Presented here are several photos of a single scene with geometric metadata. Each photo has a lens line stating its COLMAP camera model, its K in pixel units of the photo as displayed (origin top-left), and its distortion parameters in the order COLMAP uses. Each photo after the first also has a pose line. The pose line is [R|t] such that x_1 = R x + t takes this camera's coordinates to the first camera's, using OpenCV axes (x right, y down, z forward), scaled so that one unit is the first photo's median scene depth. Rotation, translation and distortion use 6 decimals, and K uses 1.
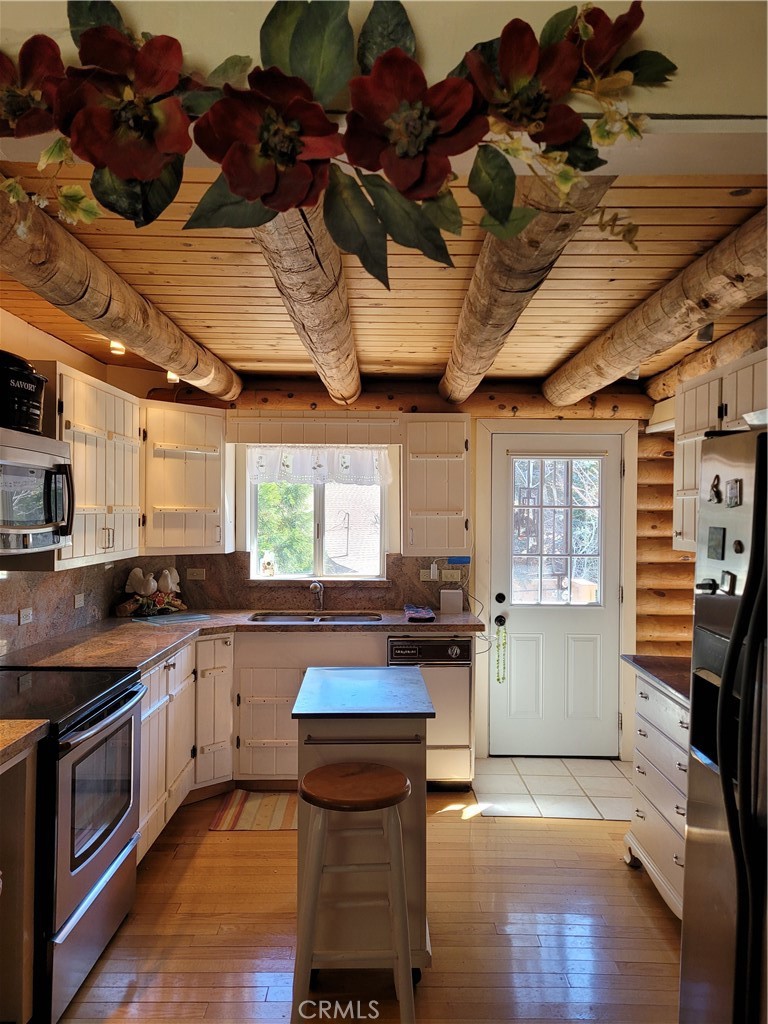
lens RADIAL K [[768.4, 0, 389.1], [0, 768.4, 525.0], [0, 0, 1]] dist [0.046138, -0.006095]
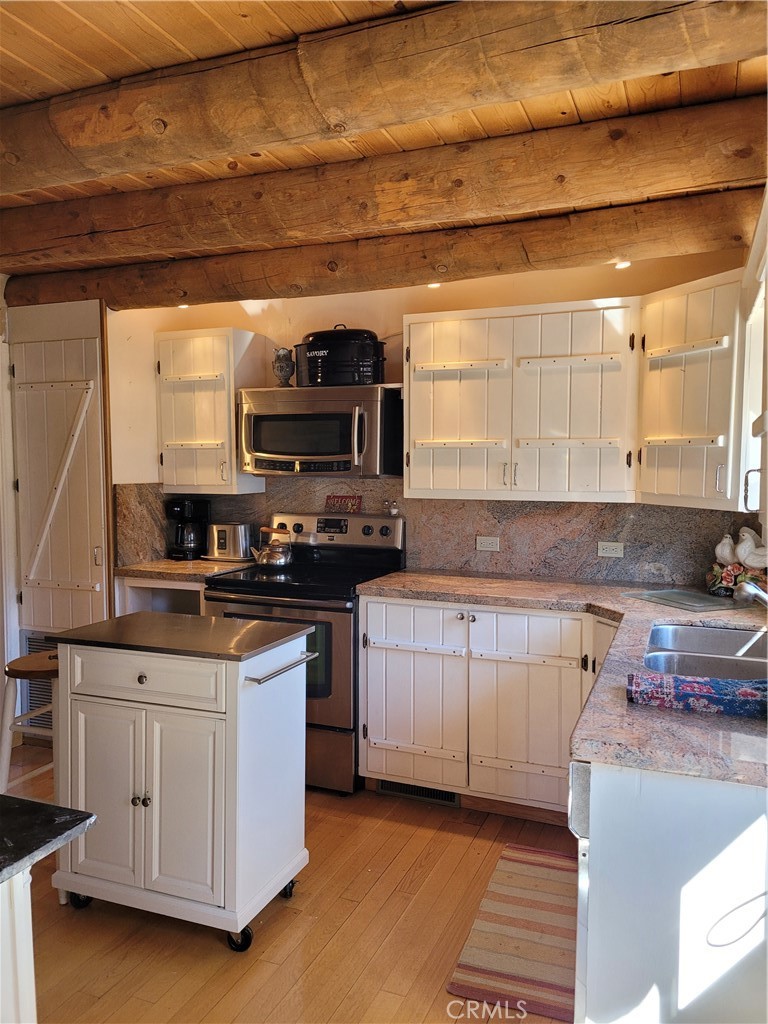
lens RADIAL K [[768.4, 0, 389.1], [0, 768.4, 525.0], [0, 0, 1]] dist [0.046138, -0.006095]
pose [[-0.375804, 0.060595, -0.924716, 0.554808], [-0.023059, 0.996939, 0.074699, 0.011568], [0.926412, 0.049395, -0.373257, 1.220585]]
